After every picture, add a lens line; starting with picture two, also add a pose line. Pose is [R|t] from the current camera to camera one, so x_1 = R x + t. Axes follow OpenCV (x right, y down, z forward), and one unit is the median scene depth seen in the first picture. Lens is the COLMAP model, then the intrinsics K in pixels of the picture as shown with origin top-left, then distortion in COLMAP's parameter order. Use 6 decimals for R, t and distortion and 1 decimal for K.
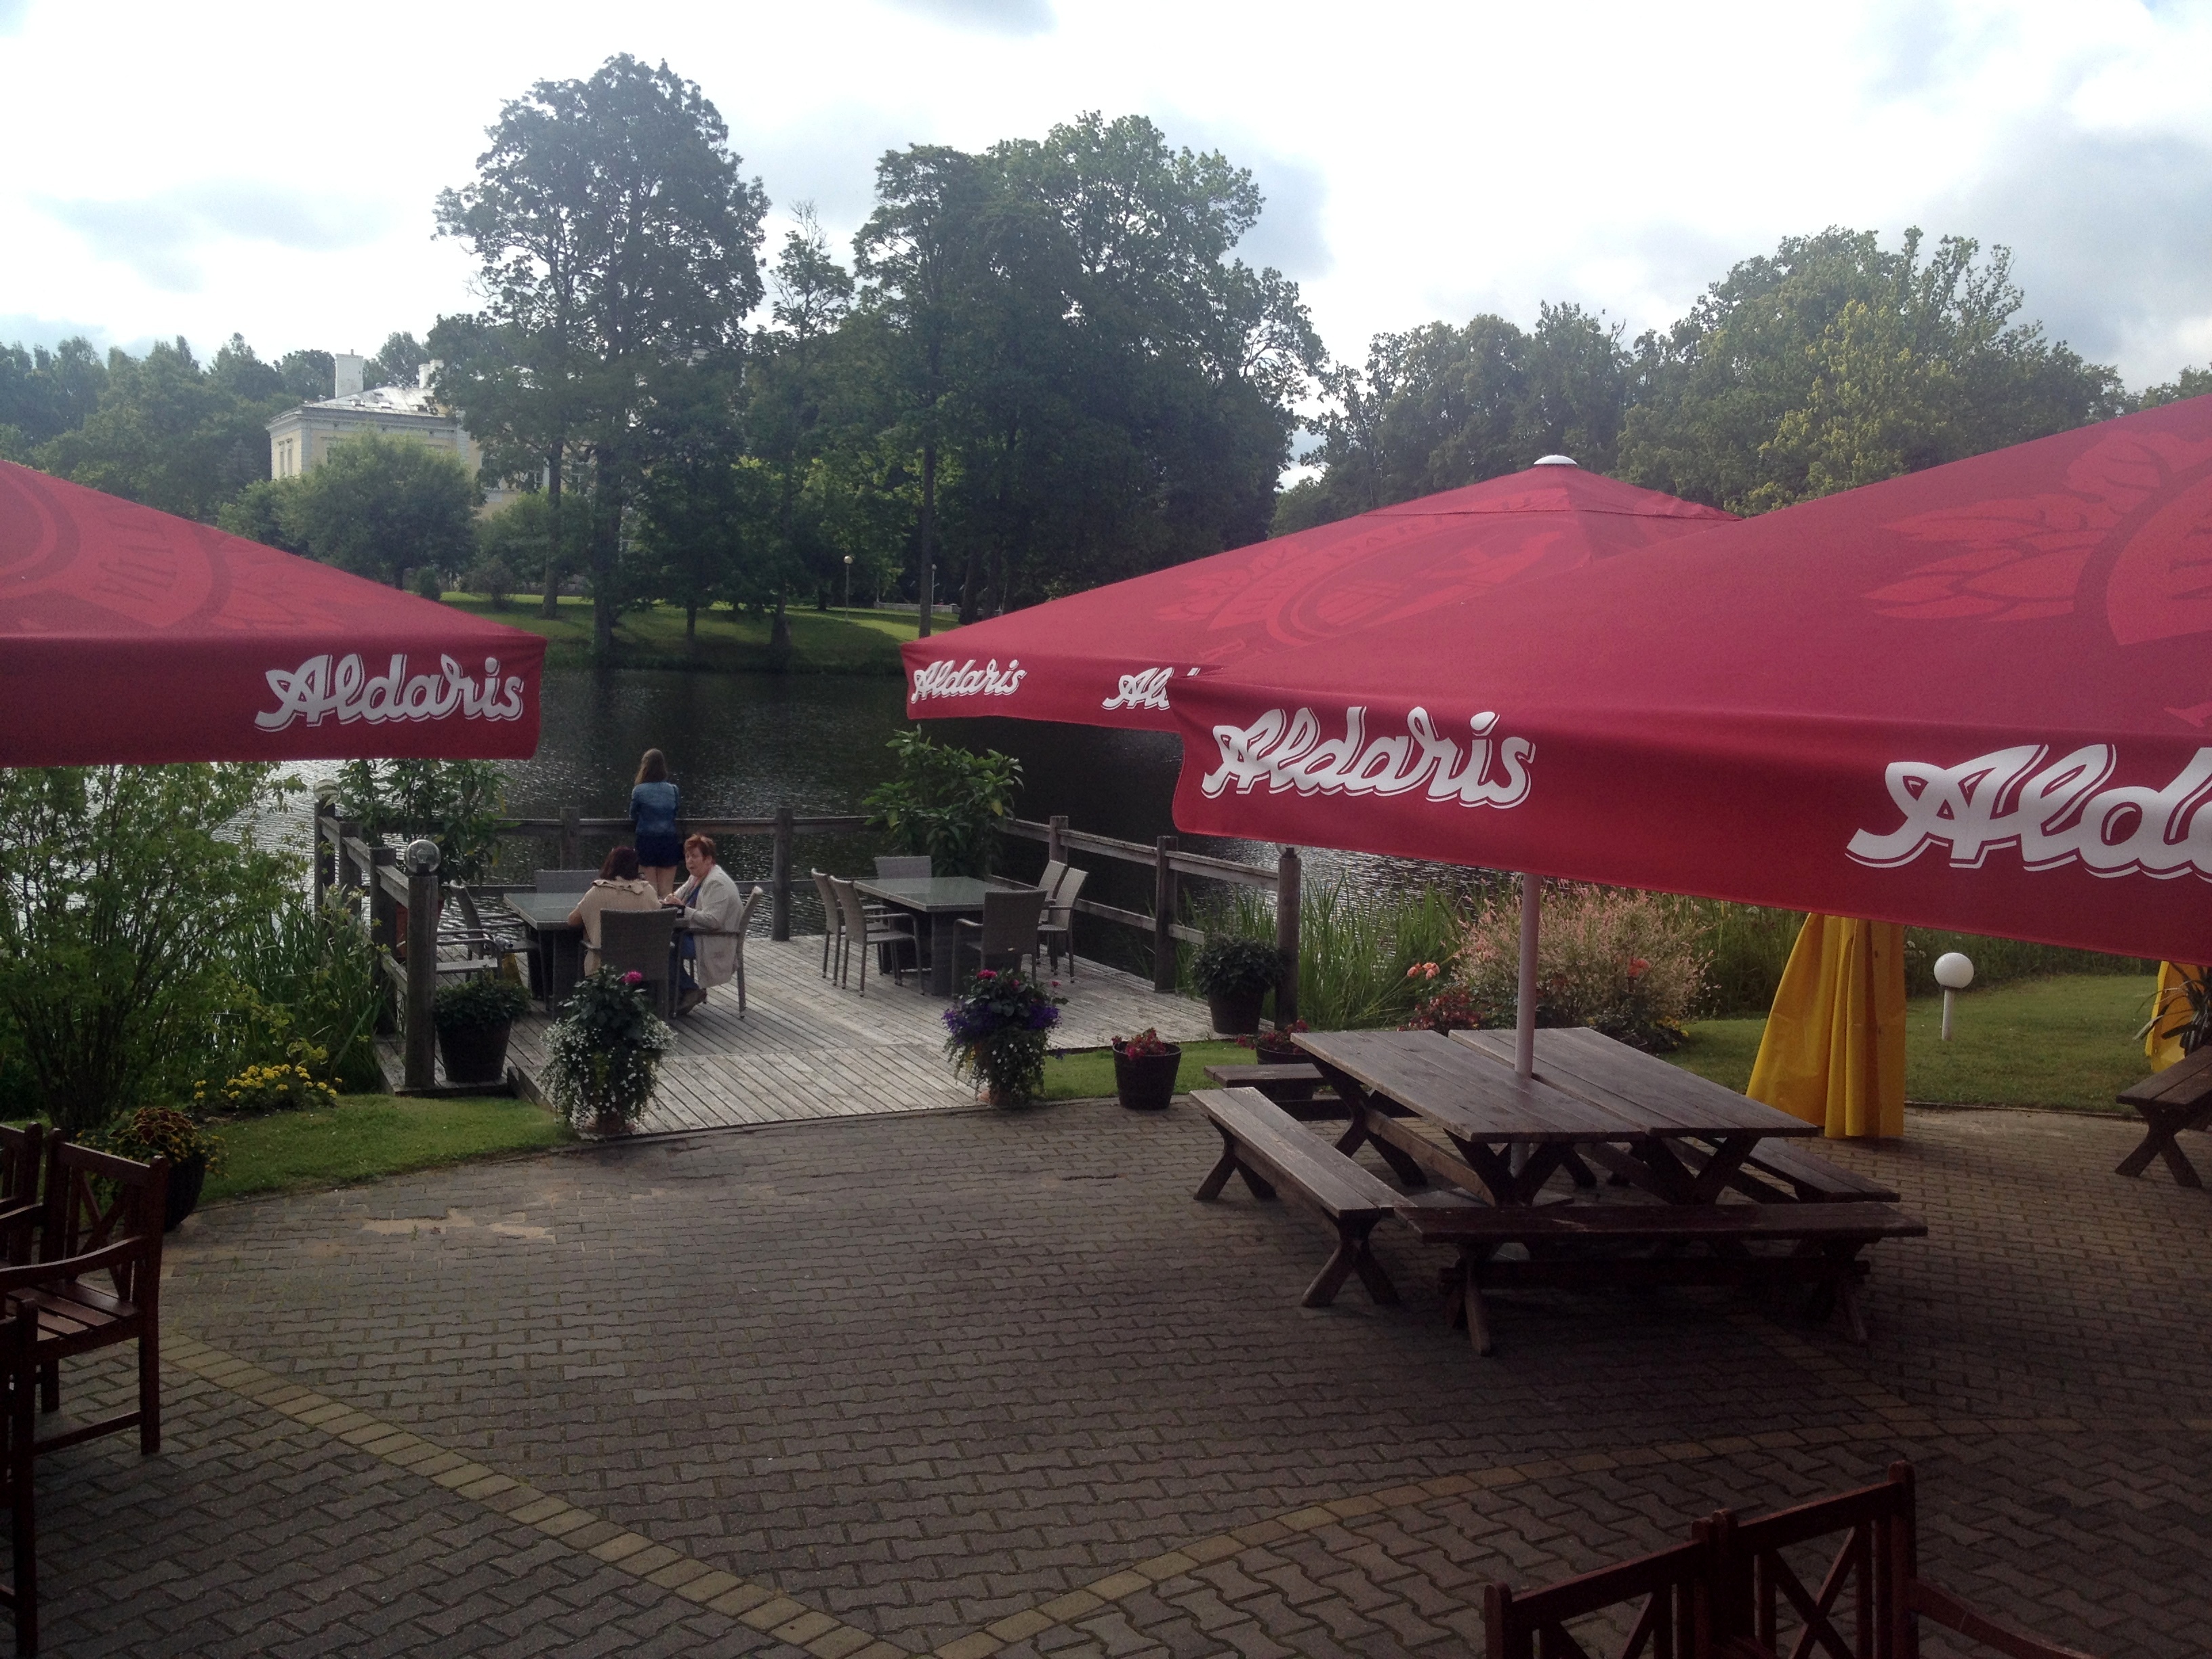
lens RADIAL K [[2169.9, 0, 1092.5], [0, 2169.9, 834.0], [0, 0, 1]] dist [0.001069, 0.000000]
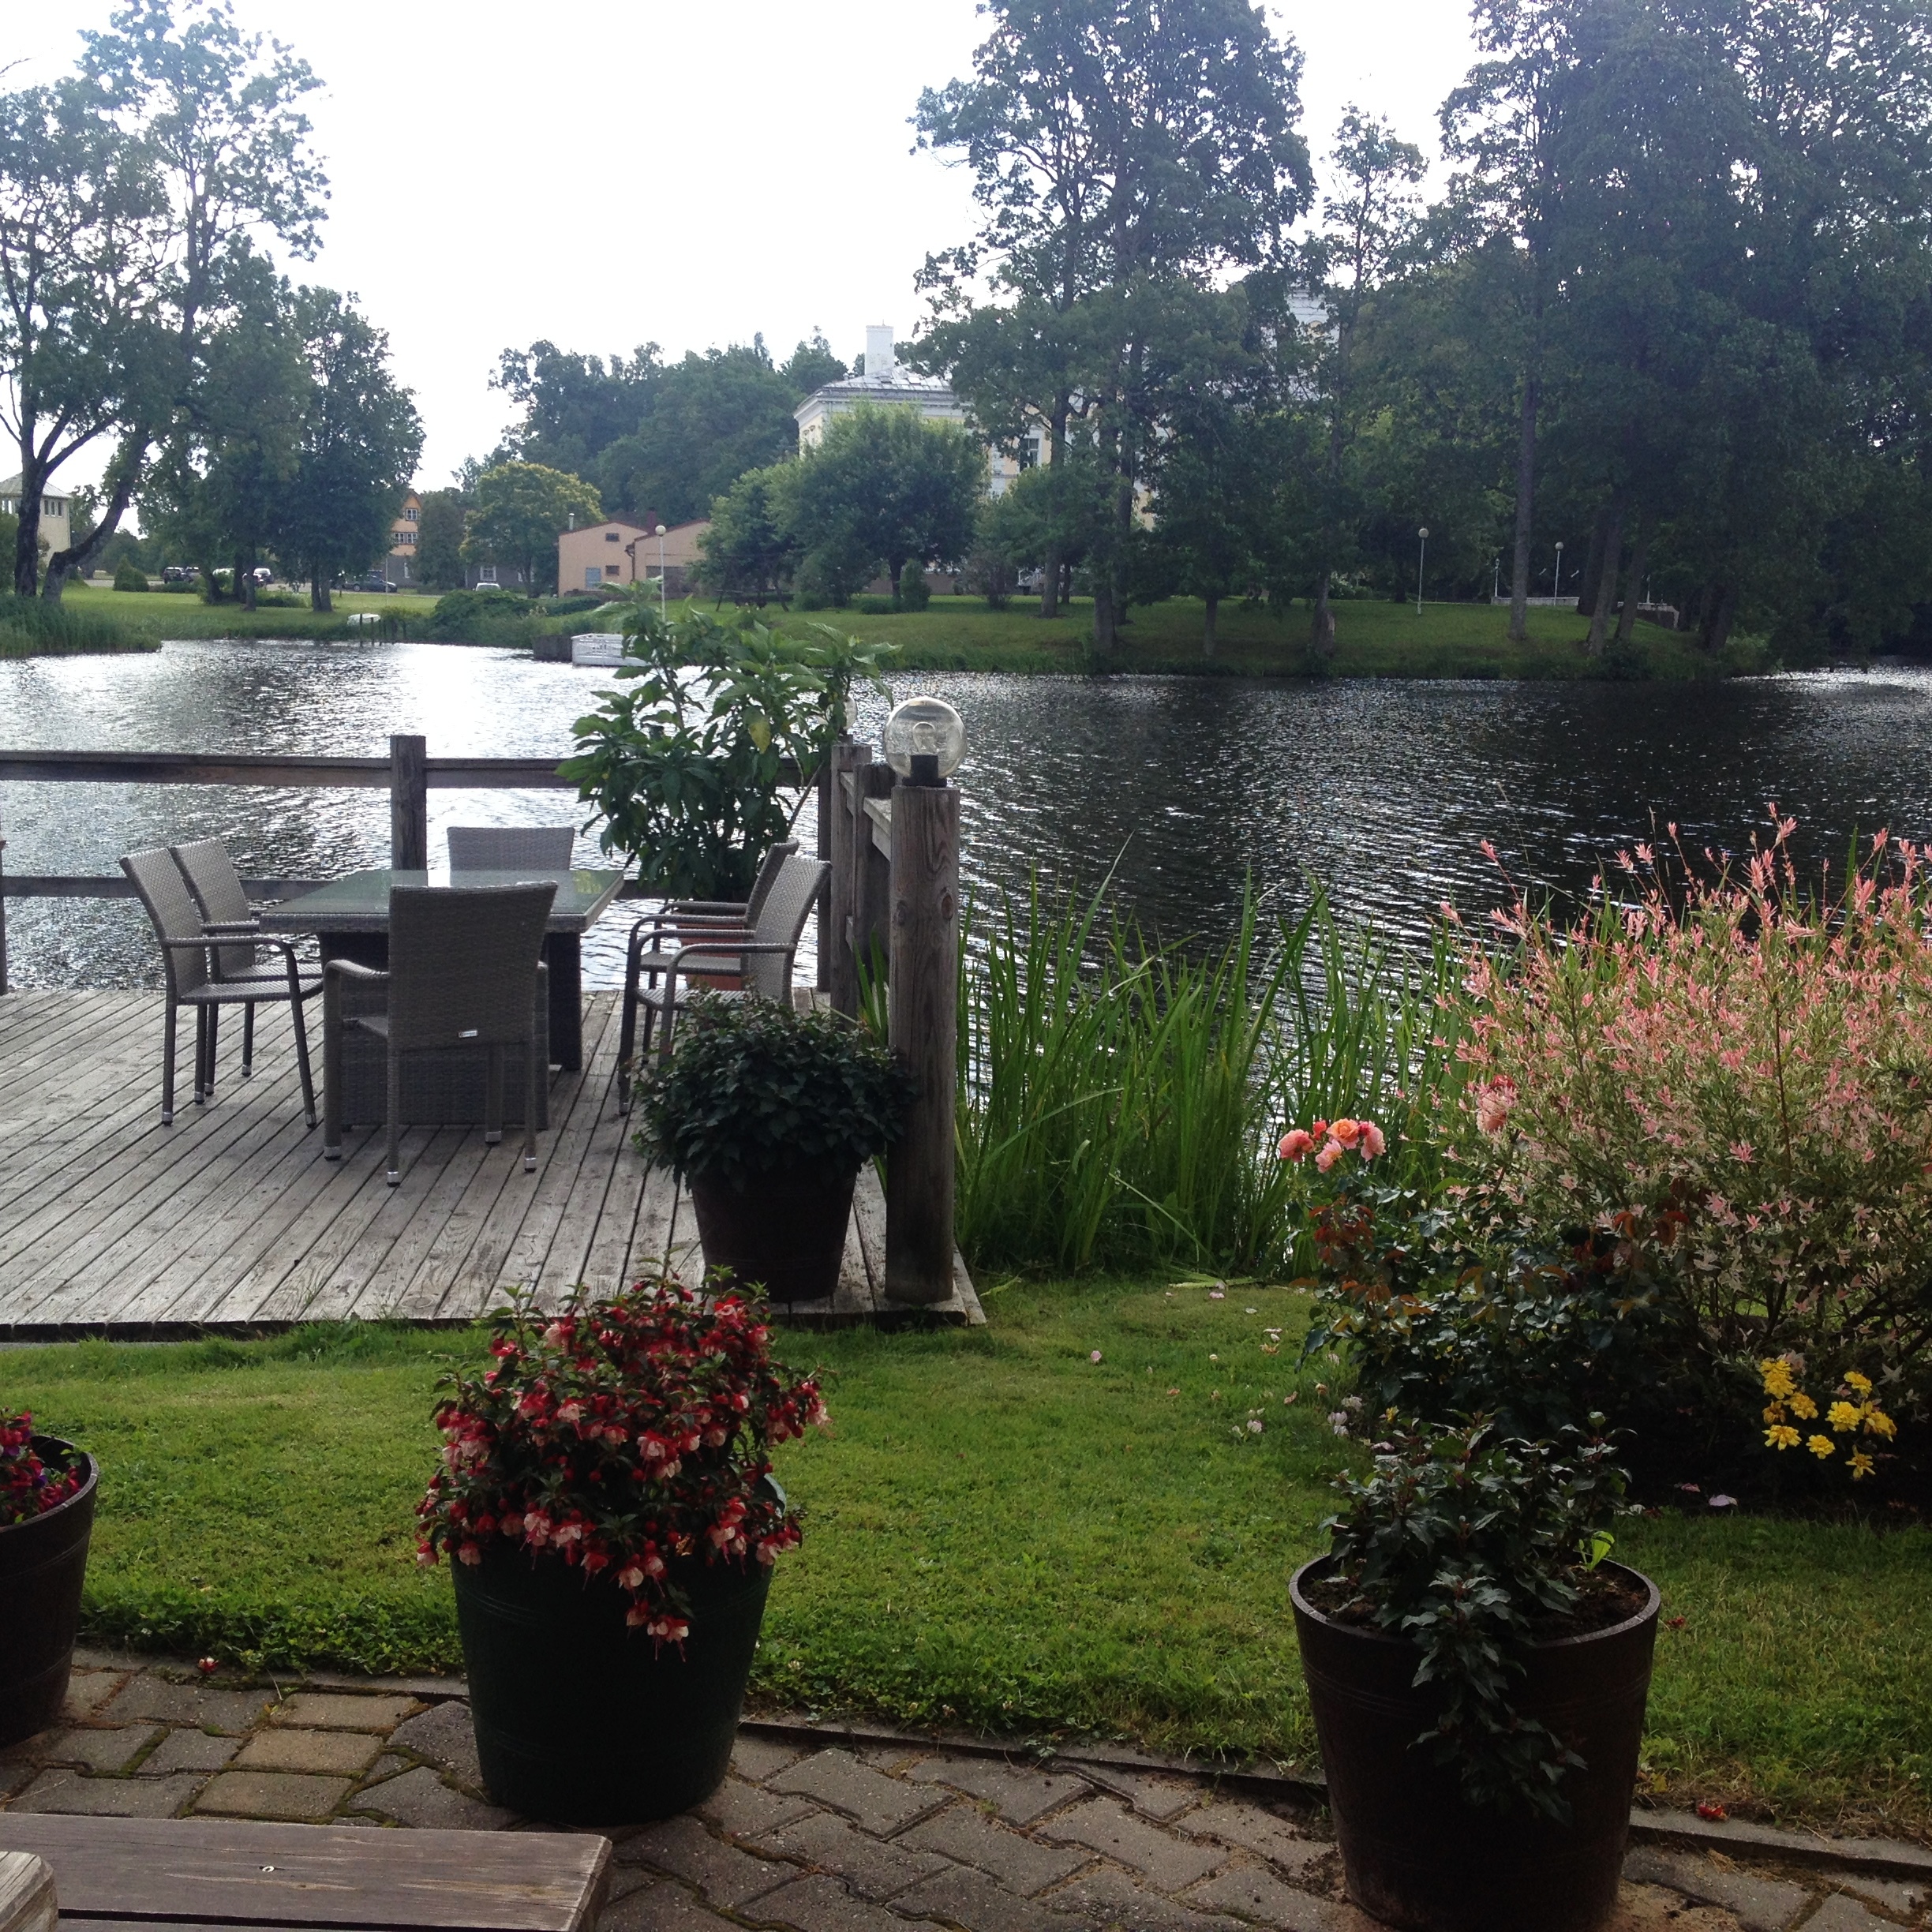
lens RADIAL K [[2403.7, 0, 956.2], [0, 2403.7, 964.9], [0, 0, 1]] dist [0.011591, 0.000000]
pose [[0.930945, 0.030063, -0.363921, 0.033839], [-0.020785, 0.999352, 0.029387, 0.003871], [0.364568, -0.019794, 0.930966, 0.096661]]
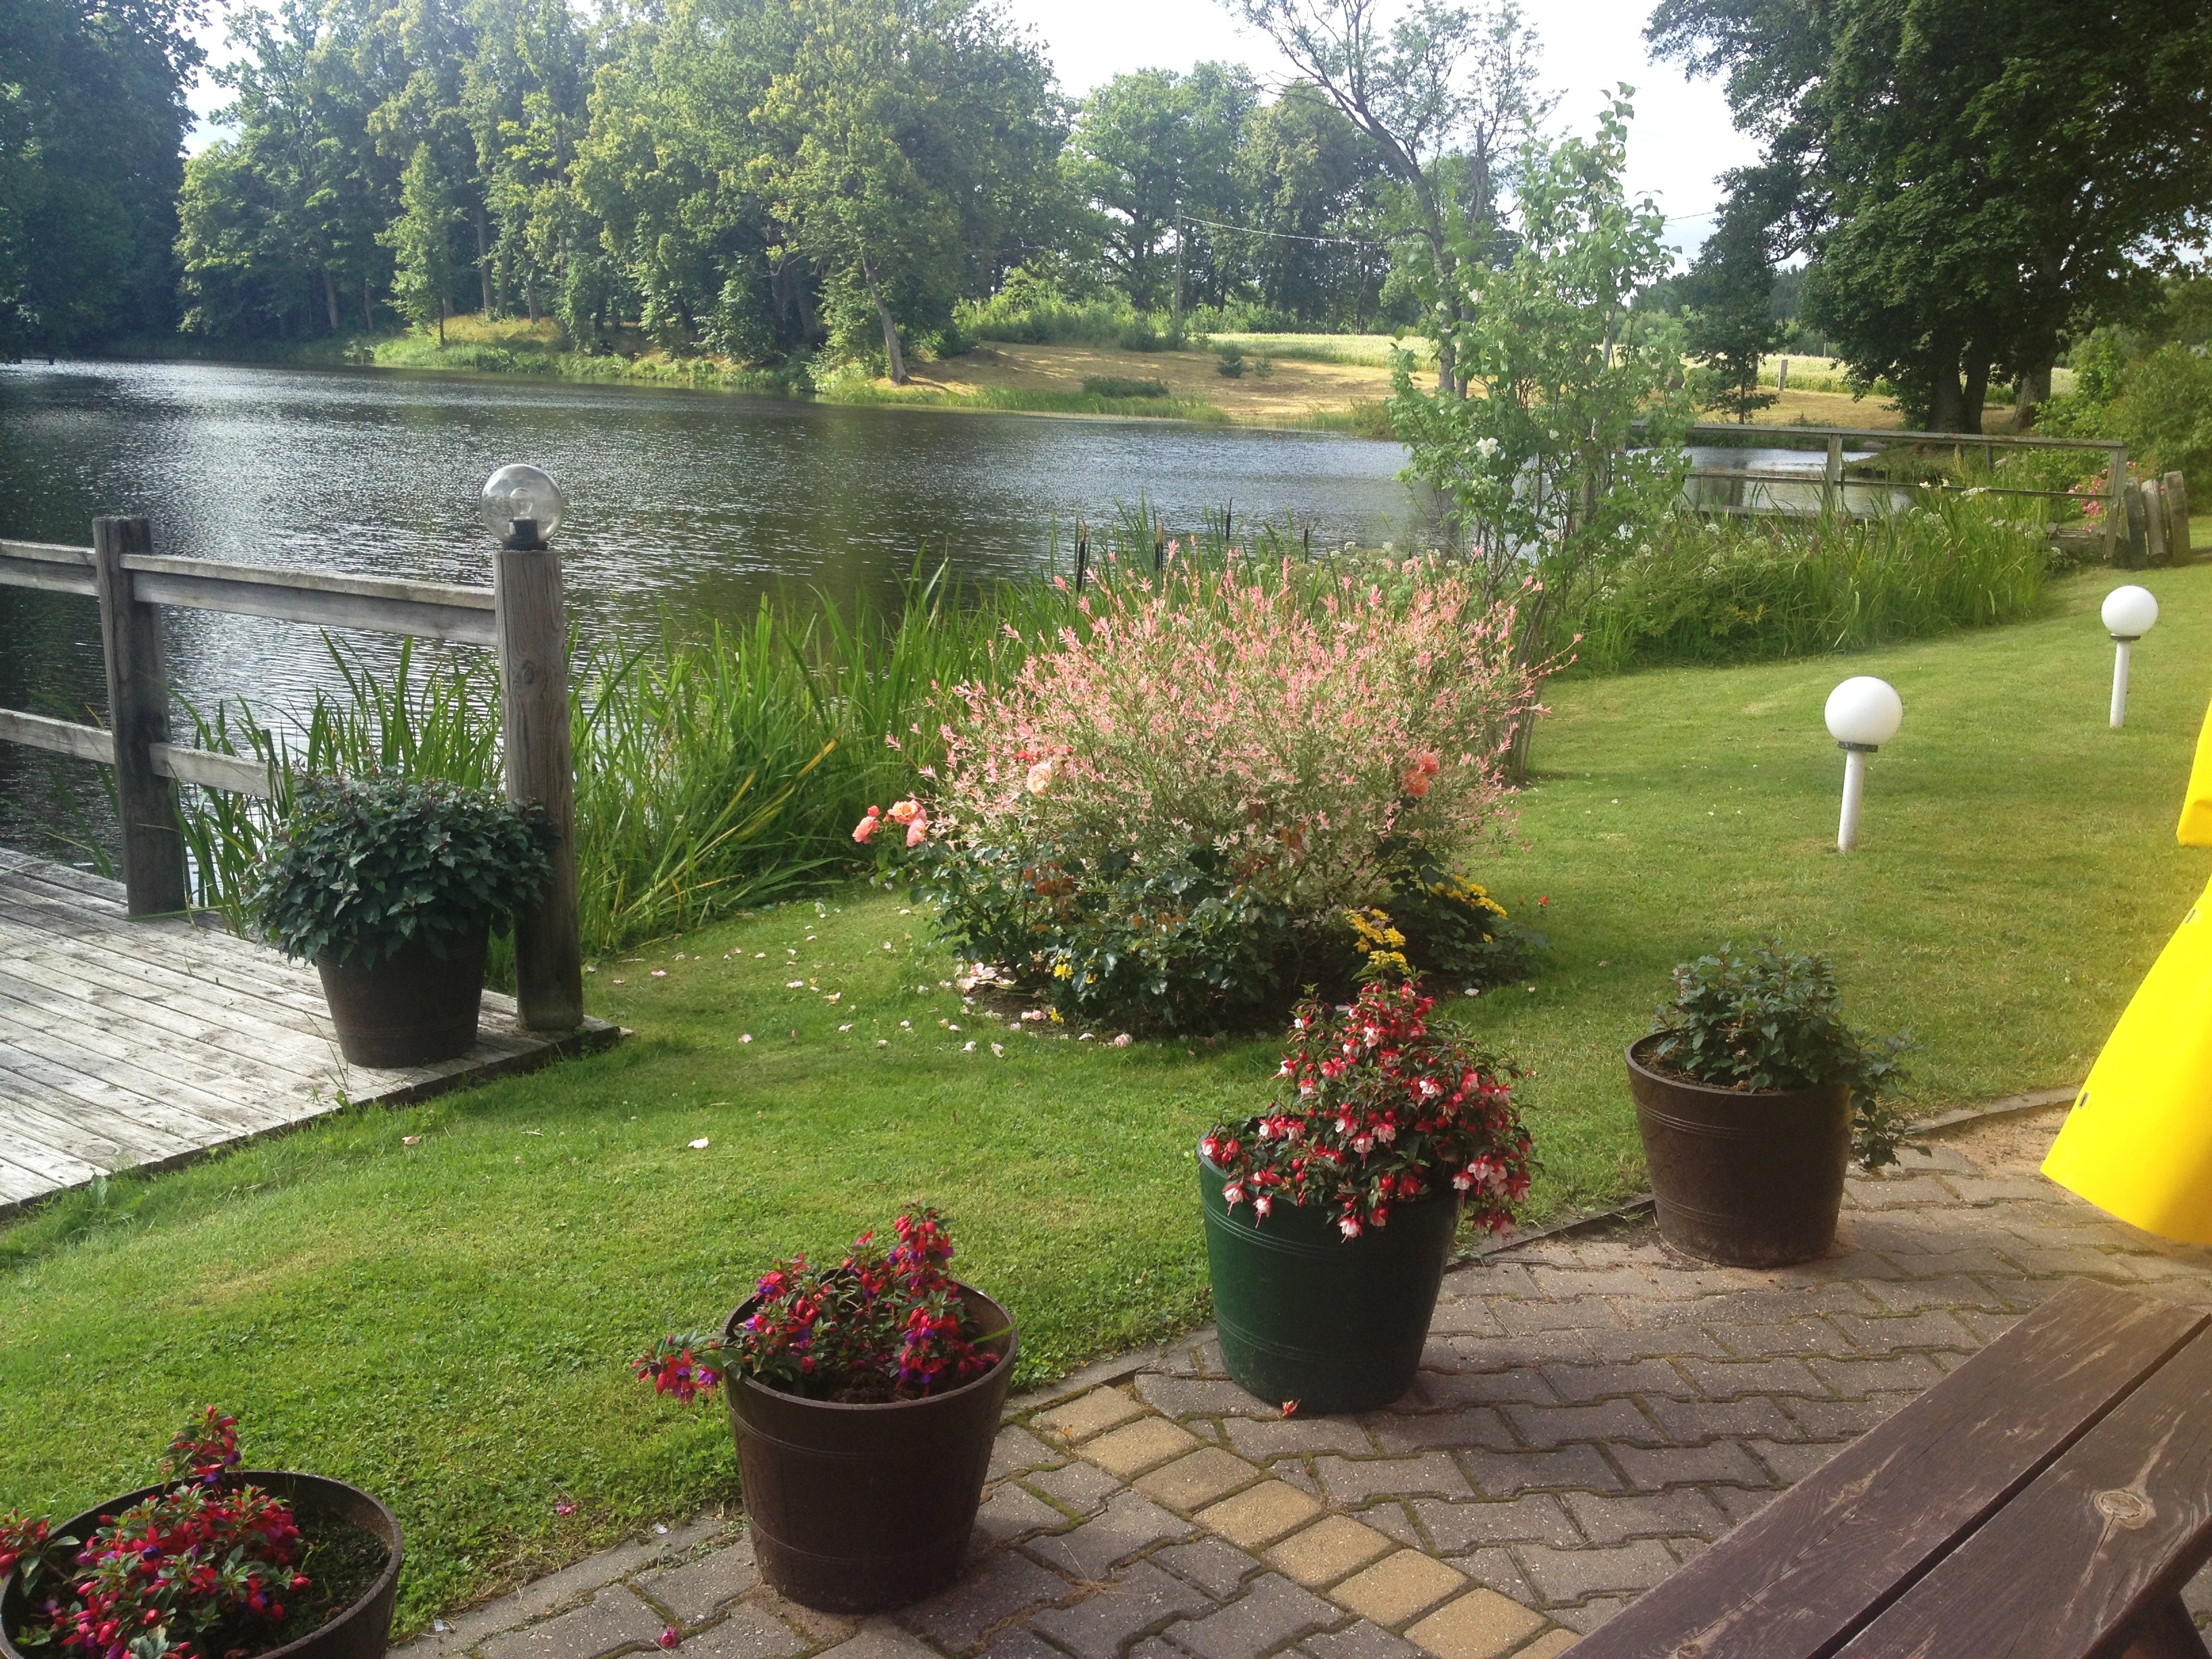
lens RADIAL K [[2169.9, 0, 1095.5], [0, 2169.9, 836.4], [0, 0, 1]] dist [0.001069, 0.000000]
pose [[0.891089, -0.105514, 0.441392, 0.002095], [0.048177, 0.989094, 0.139181, 0.001990], [-0.451264, -0.102758, 0.886455, 0.095702]]
